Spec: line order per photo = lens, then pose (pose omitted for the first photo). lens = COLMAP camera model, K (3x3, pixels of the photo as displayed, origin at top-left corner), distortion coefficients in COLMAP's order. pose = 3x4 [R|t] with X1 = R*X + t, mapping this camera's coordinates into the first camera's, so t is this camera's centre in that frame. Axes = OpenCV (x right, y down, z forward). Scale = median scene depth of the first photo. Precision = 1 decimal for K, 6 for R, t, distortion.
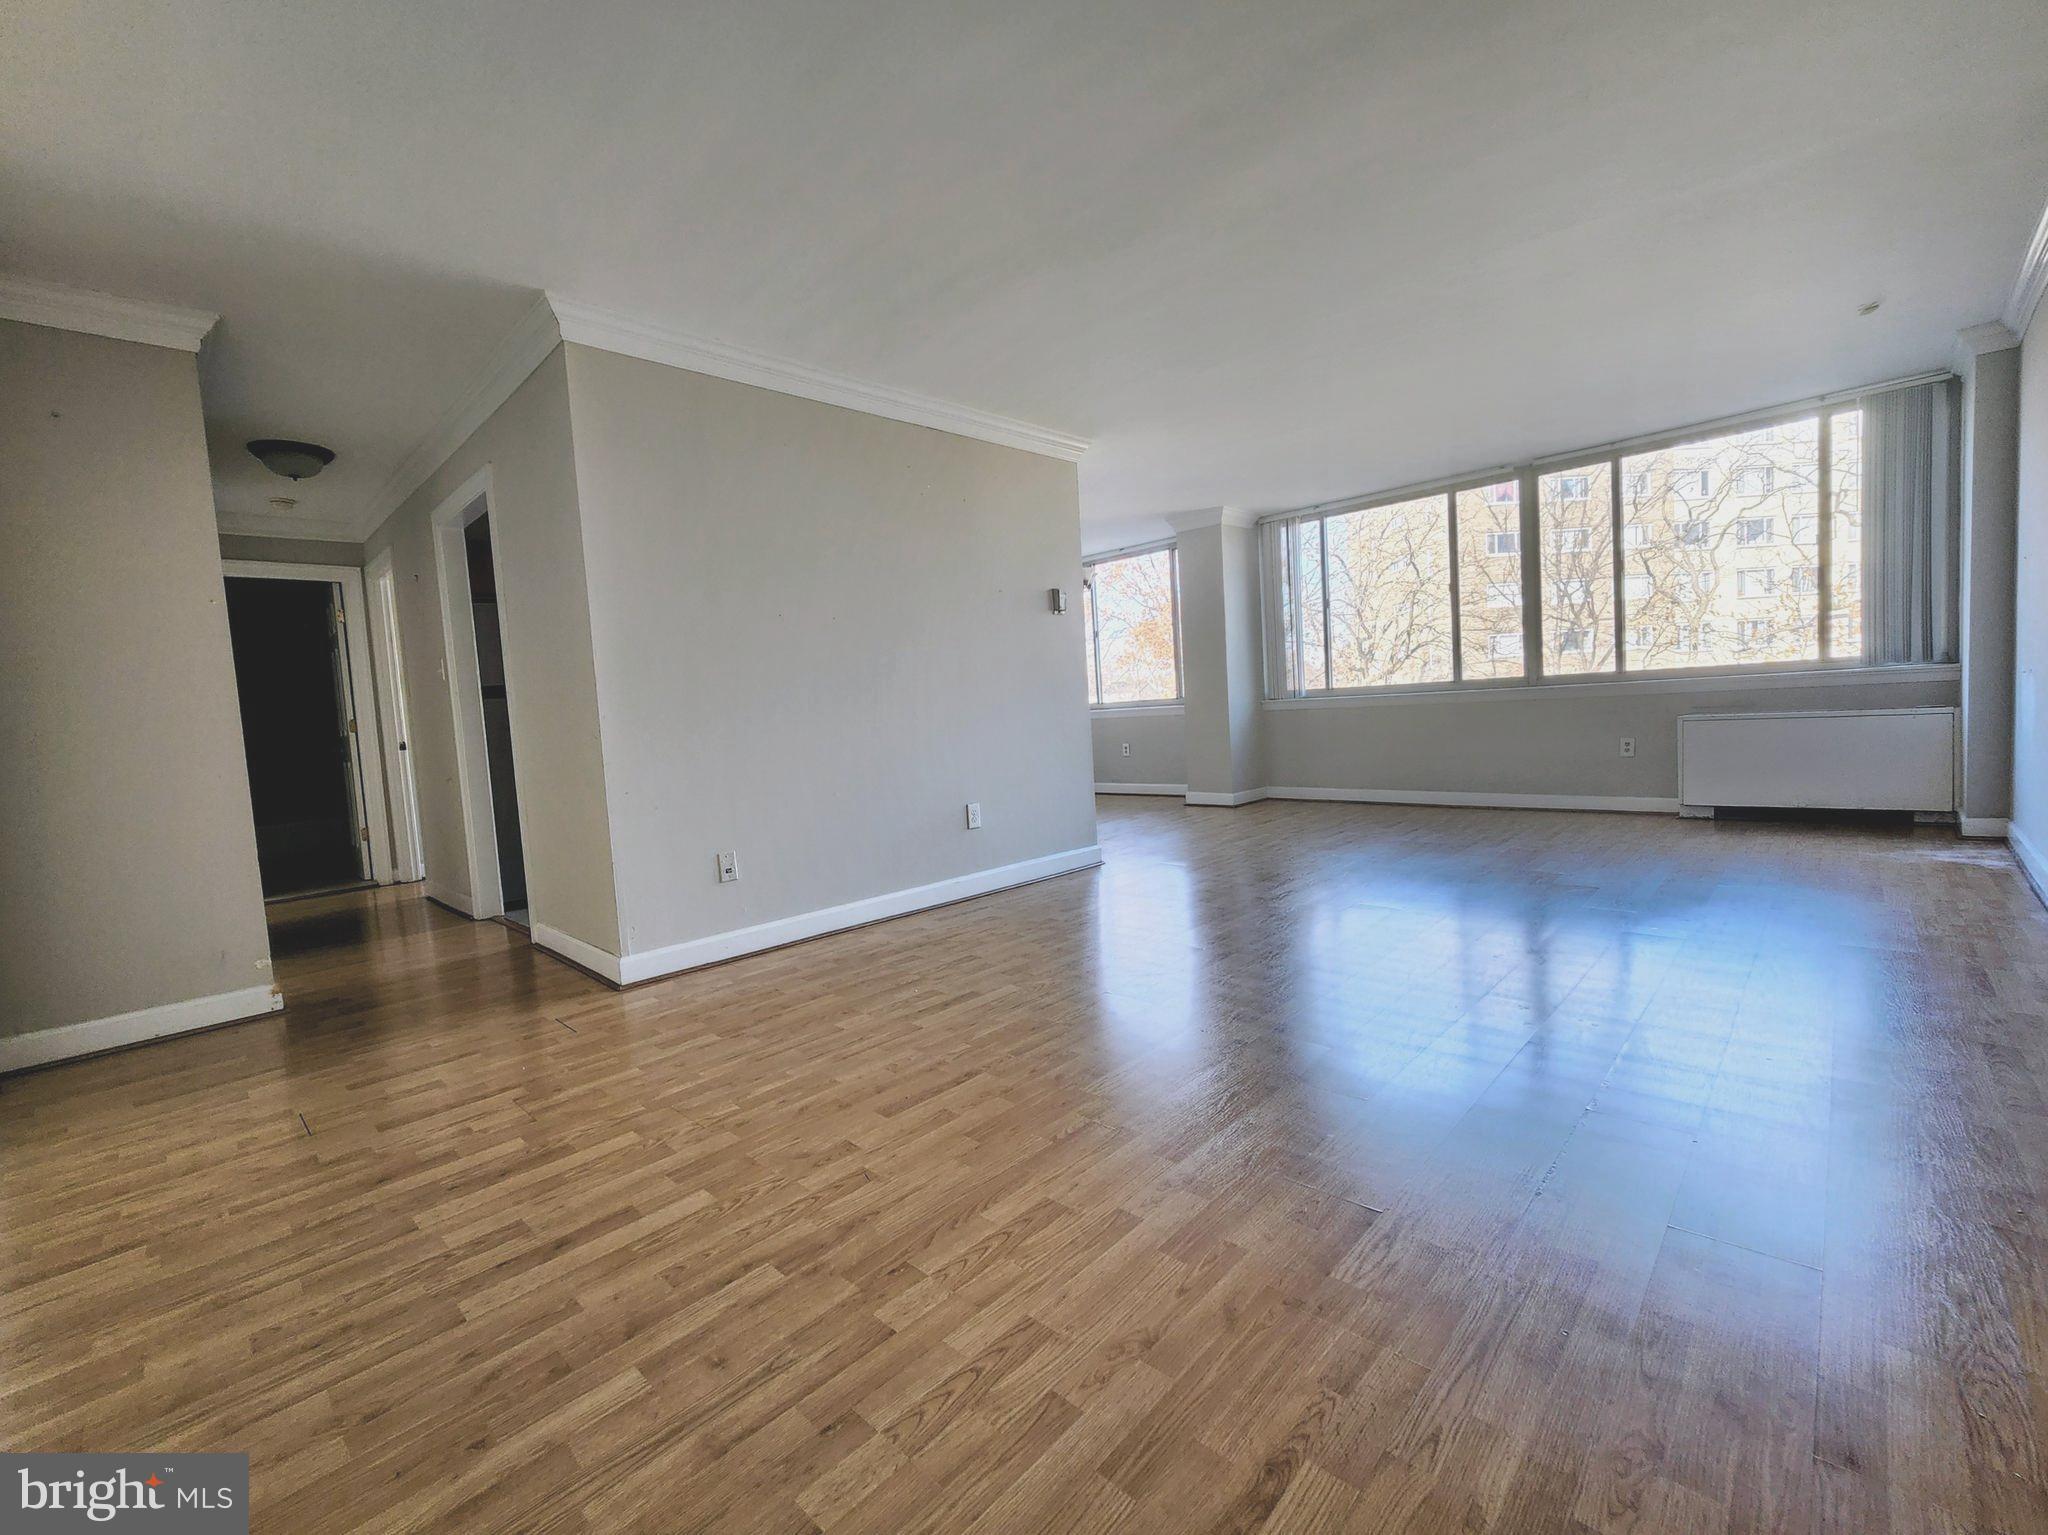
lens RADIAL K [[836.5, 0, 1026.7], [0, 836.5, 764.5], [0, 0, 1]] dist [-0.001531, 0.001022]
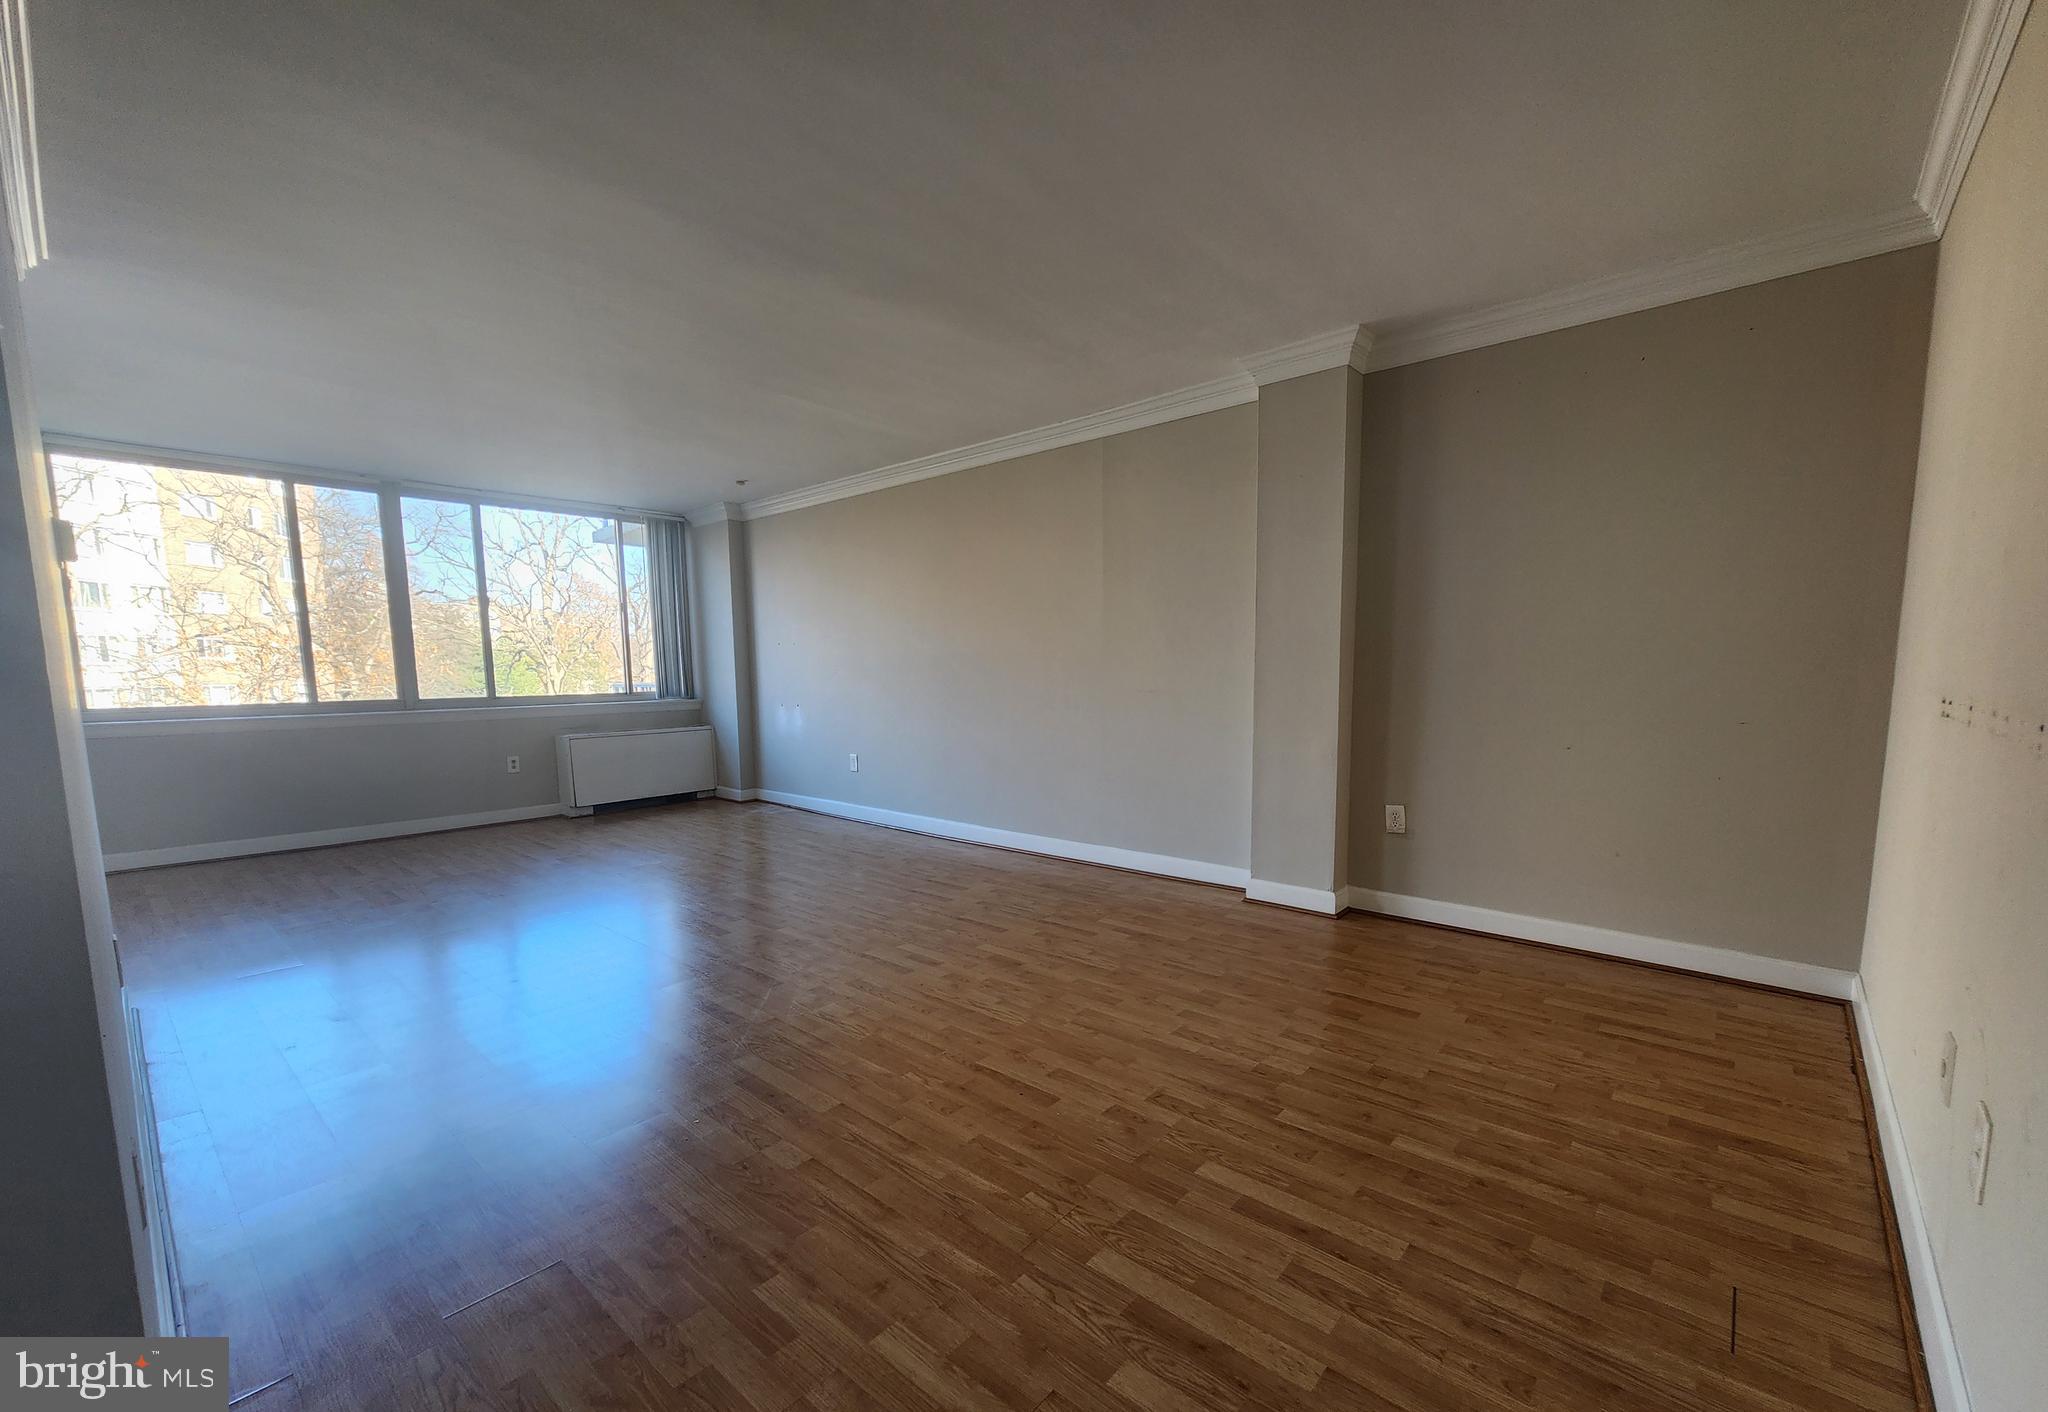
lens RADIAL K [[858.1, 0, 976.1], [0, 858.1, 770.3], [0, 0, 1]] dist [-0.001315, -0.000050]
pose [[-0.007273, -0.059851, 0.998181, -0.569236], [0.083139, 0.994715, 0.060249, -0.039095], [-0.996511, 0.083426, -0.002258, 0.482936]]
